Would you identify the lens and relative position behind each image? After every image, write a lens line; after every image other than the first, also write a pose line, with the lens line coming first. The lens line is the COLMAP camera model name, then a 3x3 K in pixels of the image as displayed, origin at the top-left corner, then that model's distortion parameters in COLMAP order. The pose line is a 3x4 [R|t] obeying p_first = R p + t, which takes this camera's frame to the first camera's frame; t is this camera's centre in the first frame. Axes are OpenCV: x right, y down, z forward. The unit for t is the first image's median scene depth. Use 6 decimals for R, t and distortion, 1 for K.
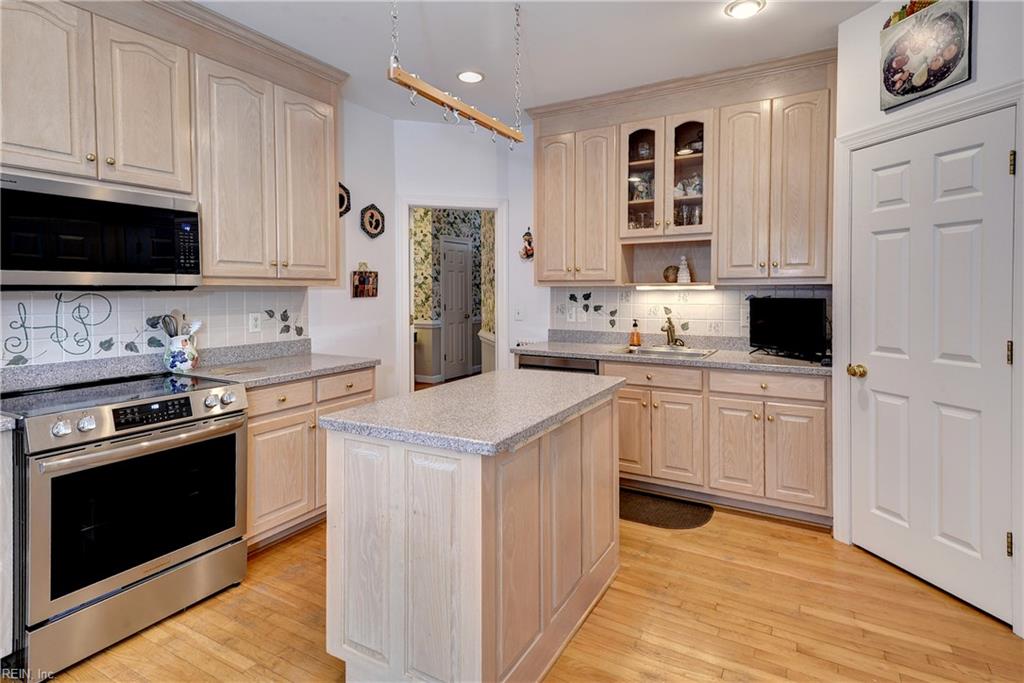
lens RADIAL K [[537.7, 0, 517.4], [0, 537.7, 304.6], [0, 0, 1]] dist [0.039045, -0.001961]
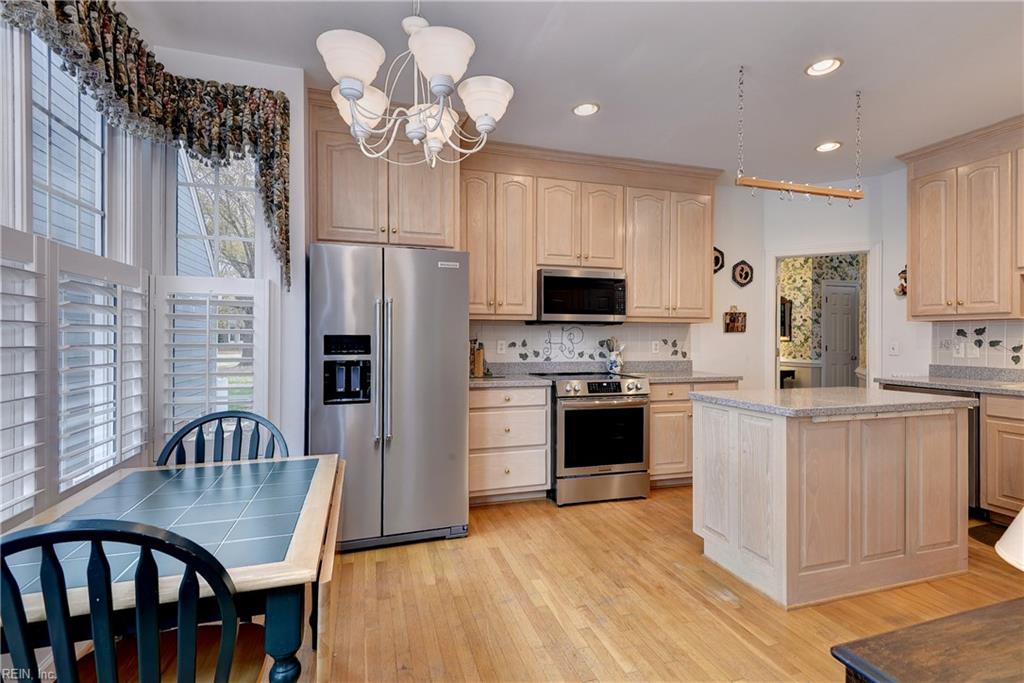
lens RADIAL K [[481.7, 0, 510.7], [0, 481.7, 338.0], [0, 0, 1]] dist [0.026366, -0.010930]
pose [[0.733185, 0.002681, -0.680024, 0.158820], [-0.022174, 0.999555, -0.019967, 0.048483], [0.679667, 0.029718, 0.732918, -0.307757]]
